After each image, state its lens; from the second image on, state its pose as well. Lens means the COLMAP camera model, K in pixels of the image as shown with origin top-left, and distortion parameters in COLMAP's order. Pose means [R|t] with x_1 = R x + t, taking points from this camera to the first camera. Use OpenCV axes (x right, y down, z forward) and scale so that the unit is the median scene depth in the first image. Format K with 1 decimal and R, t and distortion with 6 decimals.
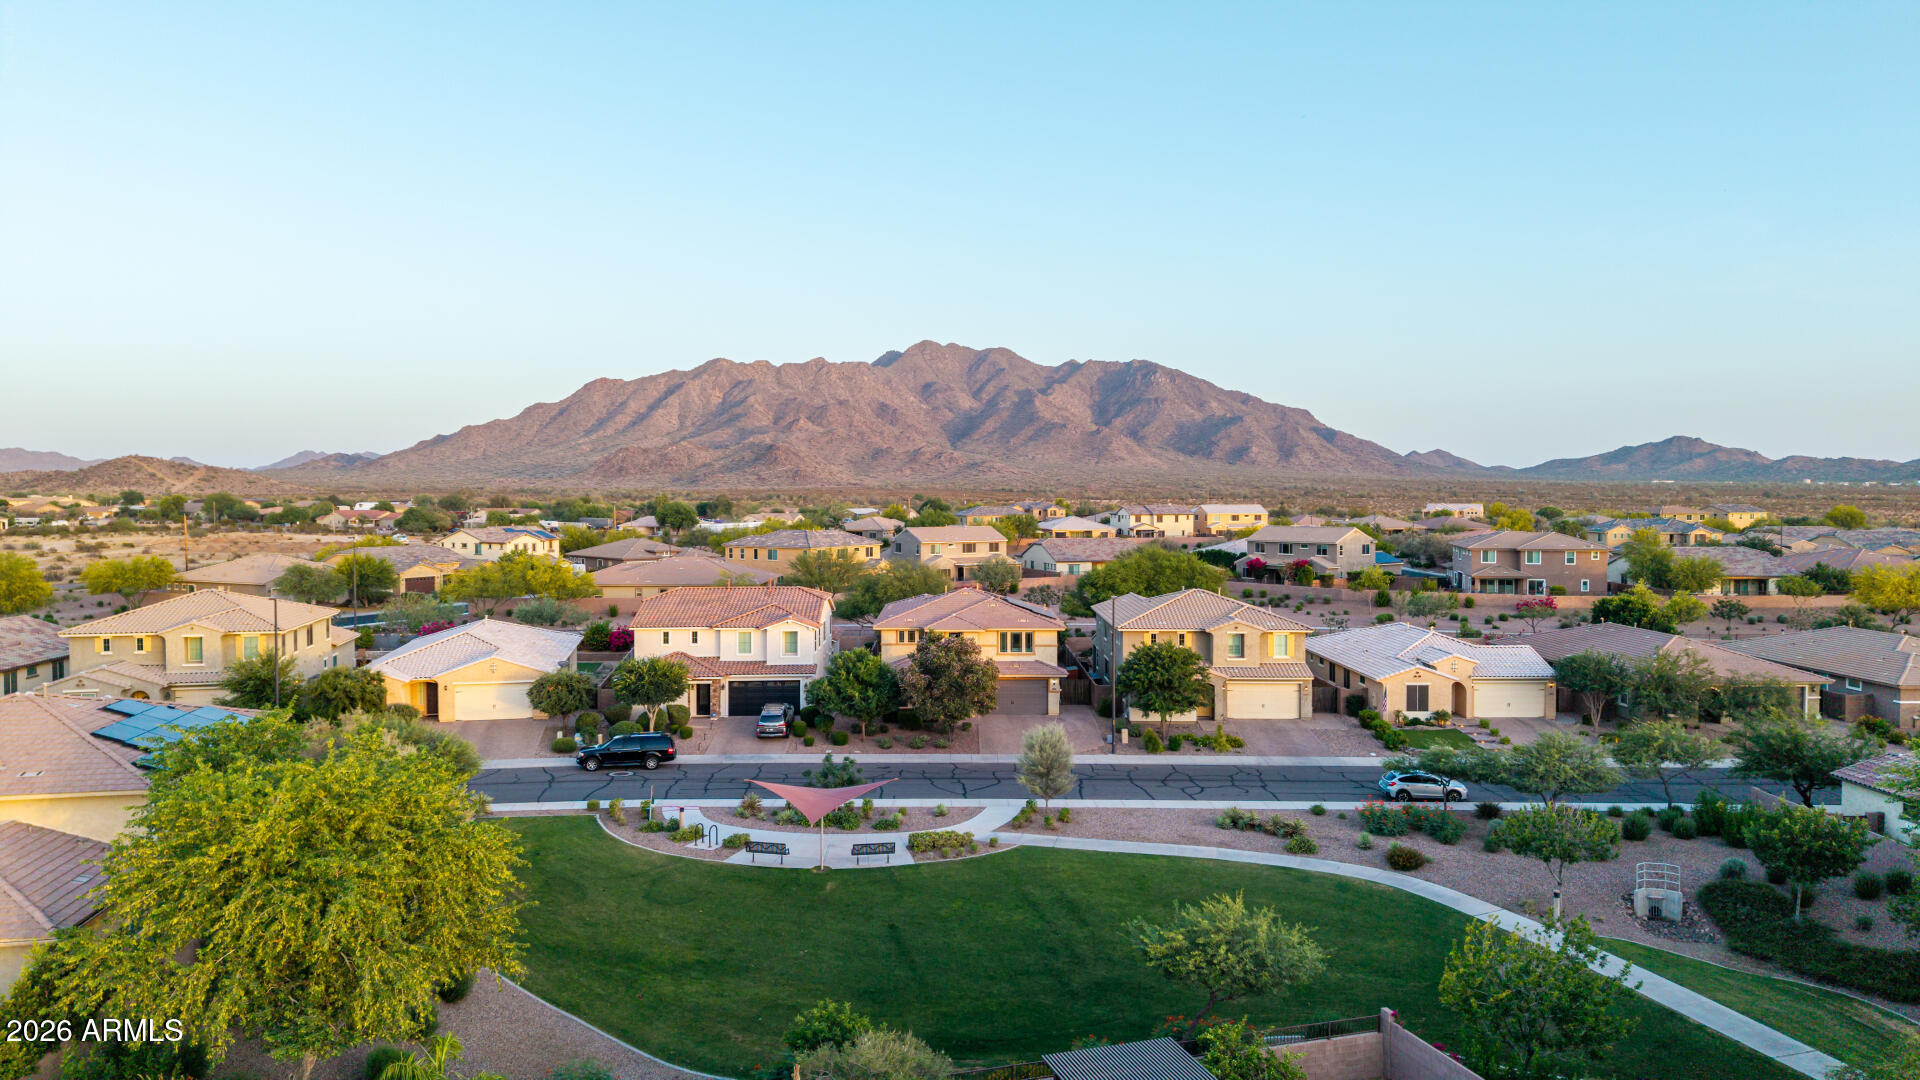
lens RADIAL K [[1282.8, 0, 958.0], [0, 1282.8, 576.7], [0, 0, 1]] dist [0.086126, -0.114902]
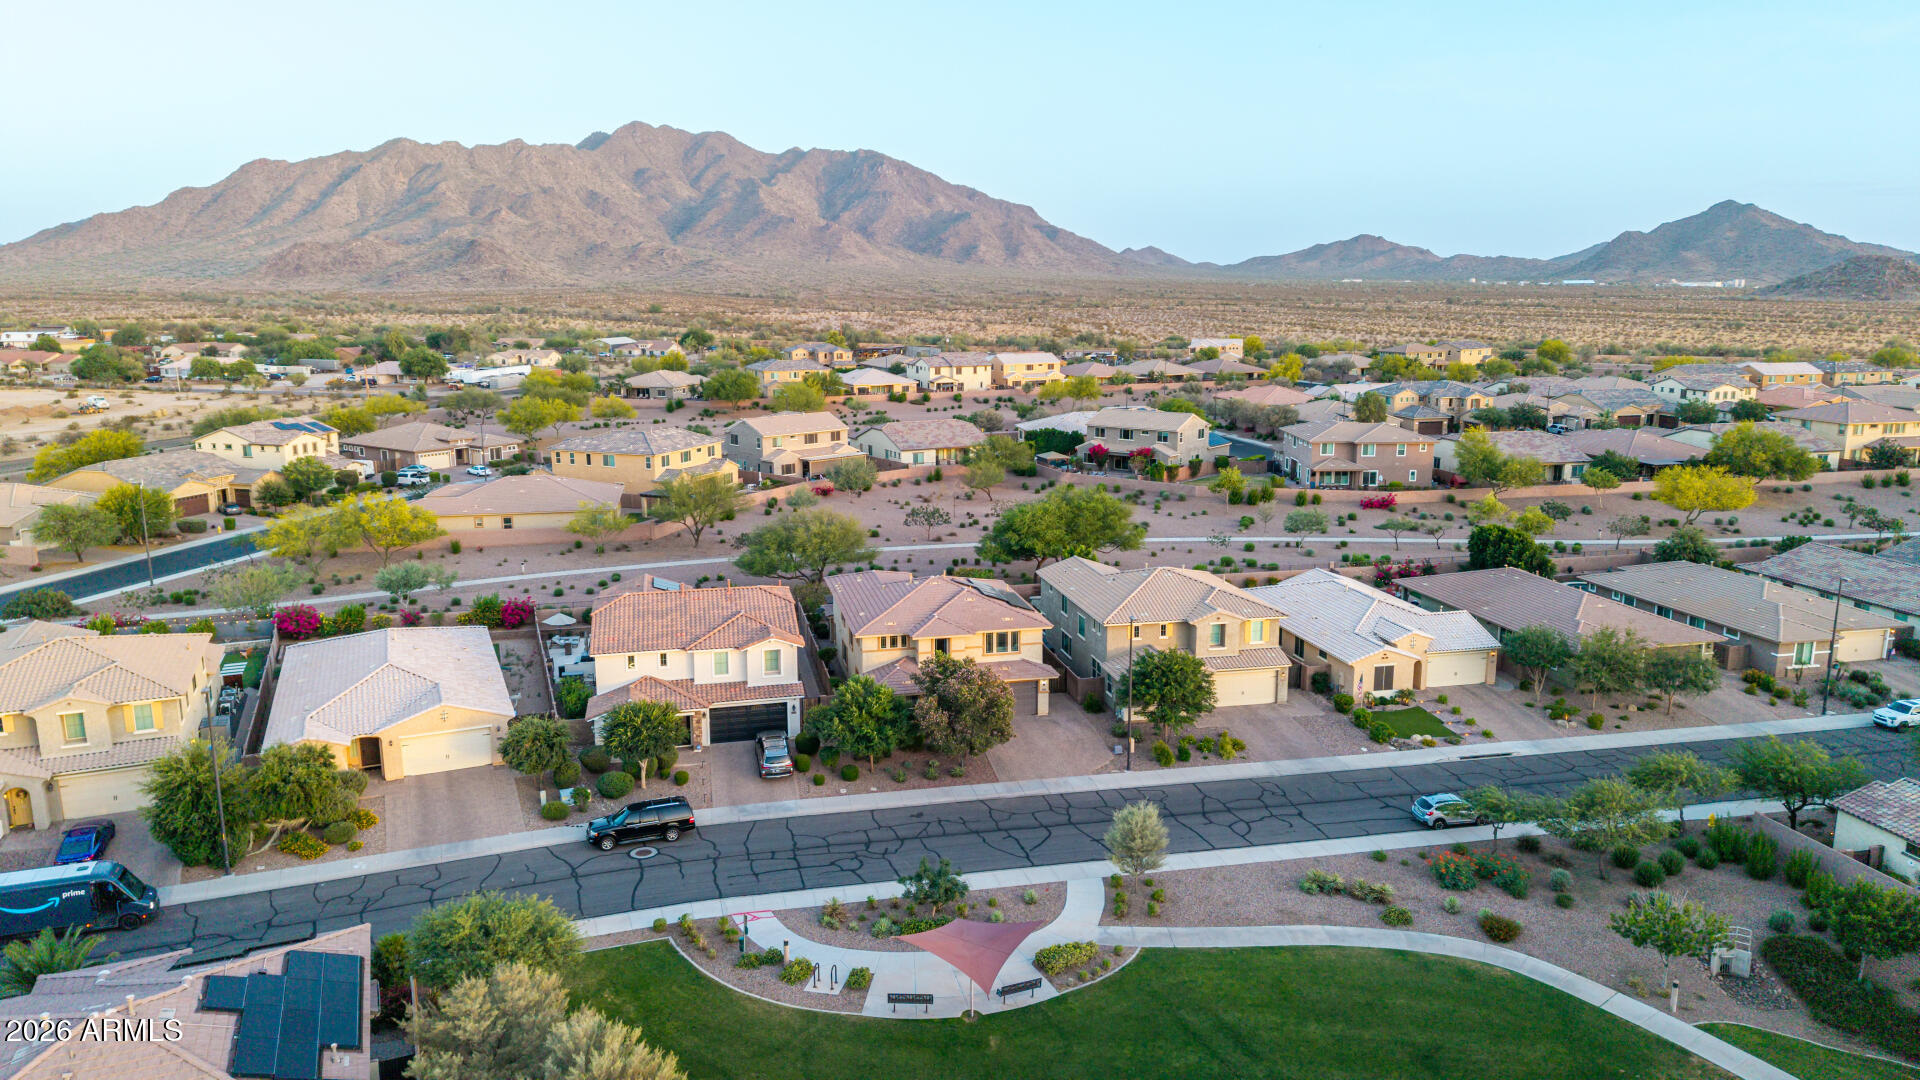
lens RADIAL K [[1275.2, 0, 955.6], [0, 1275.2, 580.7], [0, 0, 1]] dist [0.082621, -0.108578]
pose [[0.977494, -0.049223, 0.205139, -0.086388], [0.015455, 0.986494, 0.163064, -0.071571], [-0.210395, -0.156224, 0.965053, 0.039404]]
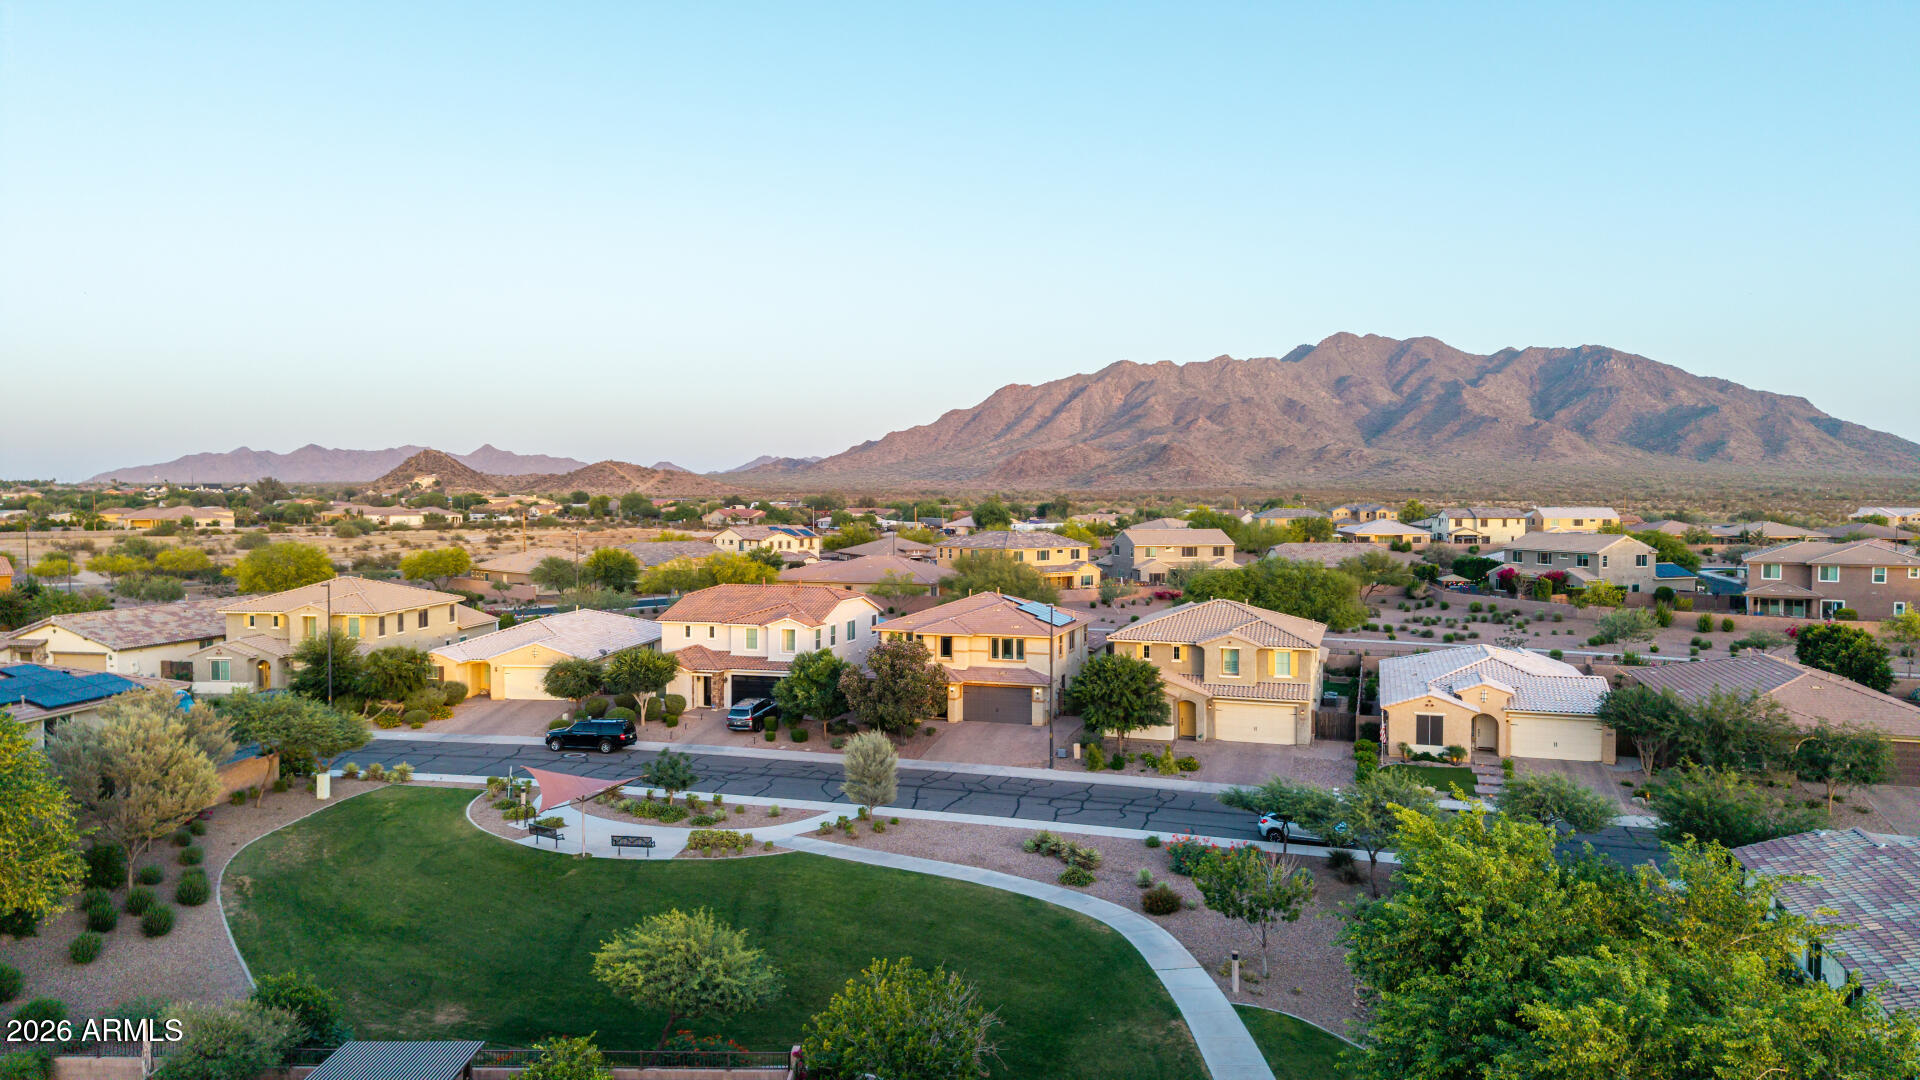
lens RADIAL K [[1282.8, 0, 958.0], [0, 1282.8, 576.7], [0, 0, 1]] dist [0.086126, -0.114902]
pose [[0.948990, 0.022109, -0.314531, 0.147849], [-0.022256, 0.999747, 0.003123, -0.002756], [0.314521, 0.004037, 0.949242, 0.028896]]
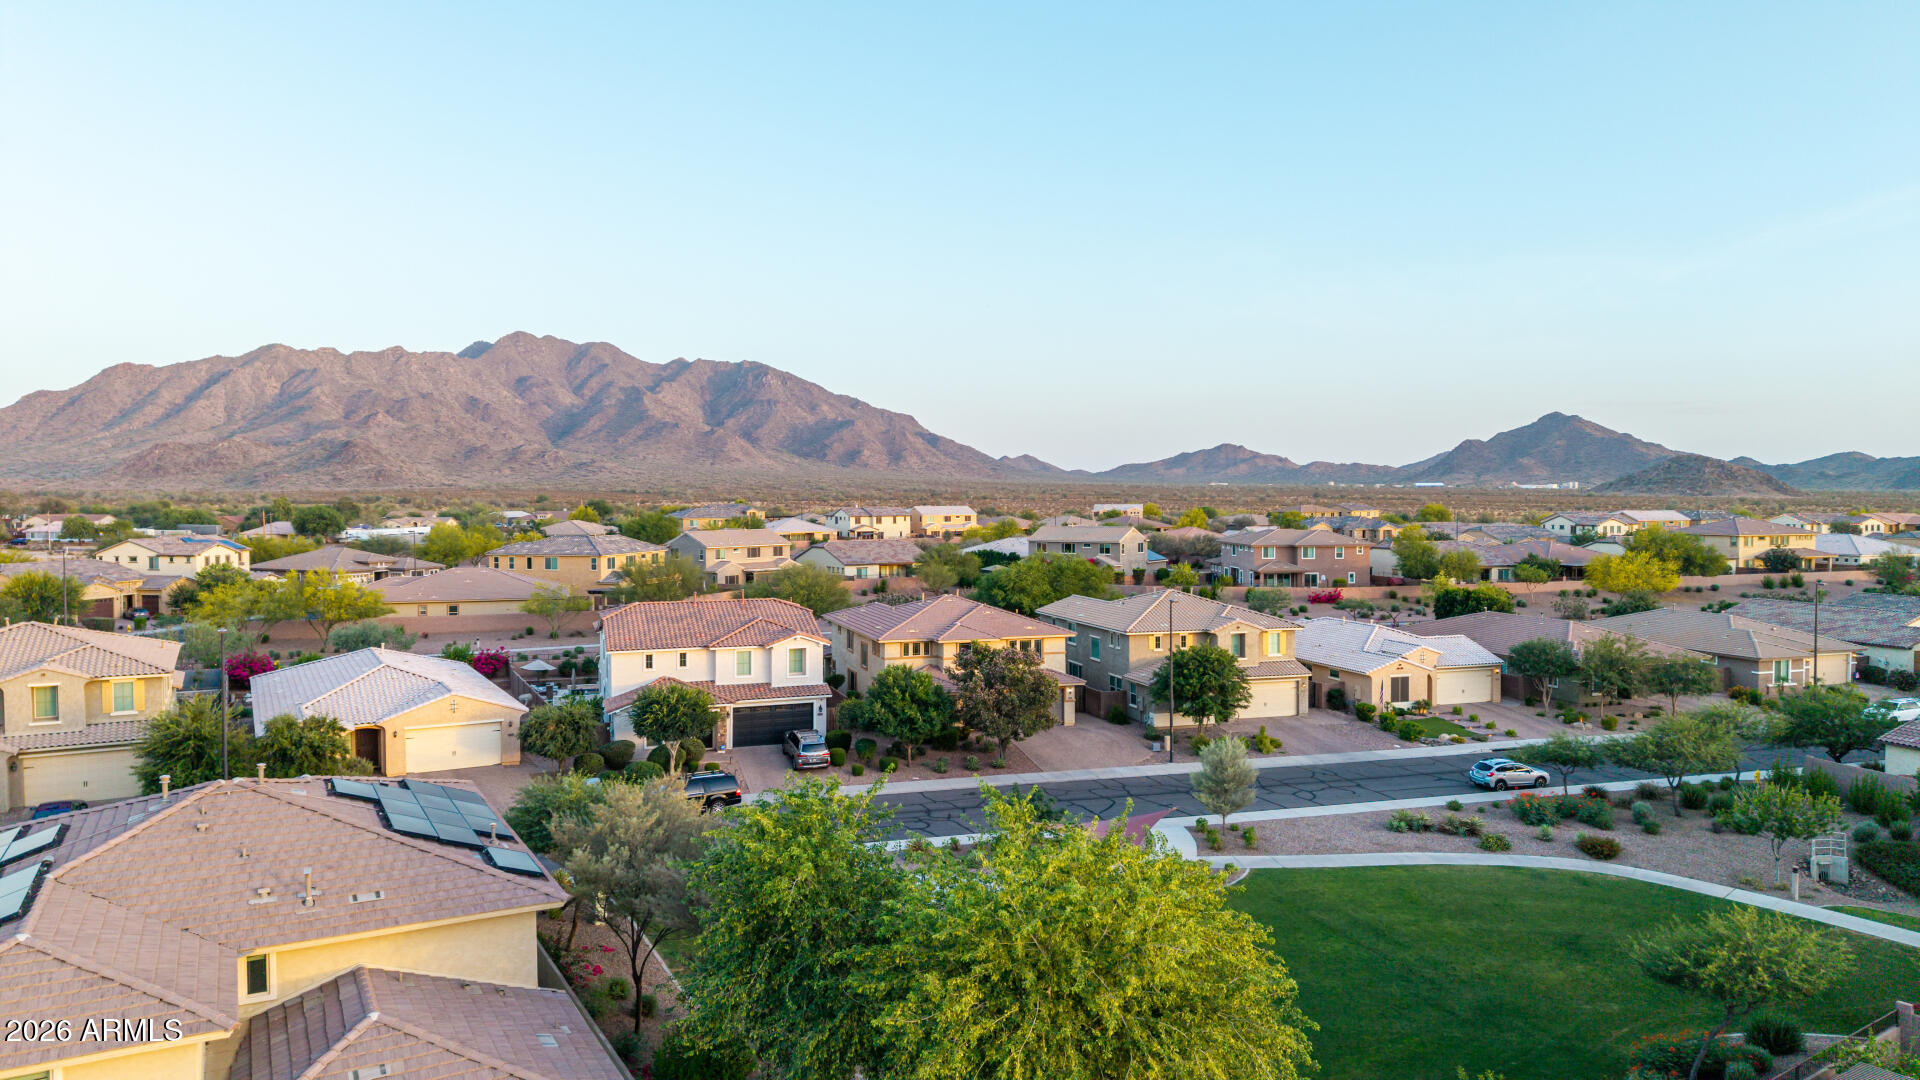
lens RADIAL K [[1282.8, 0, 958.0], [0, 1282.8, 576.7], [0, 0, 1]] dist [0.086126, -0.114902]
pose [[0.952850, -0.022152, 0.302632, -0.134763], [0.022606, 0.999742, 0.002004, -0.003045], [-0.302598, 0.004931, 0.953106, 0.052414]]
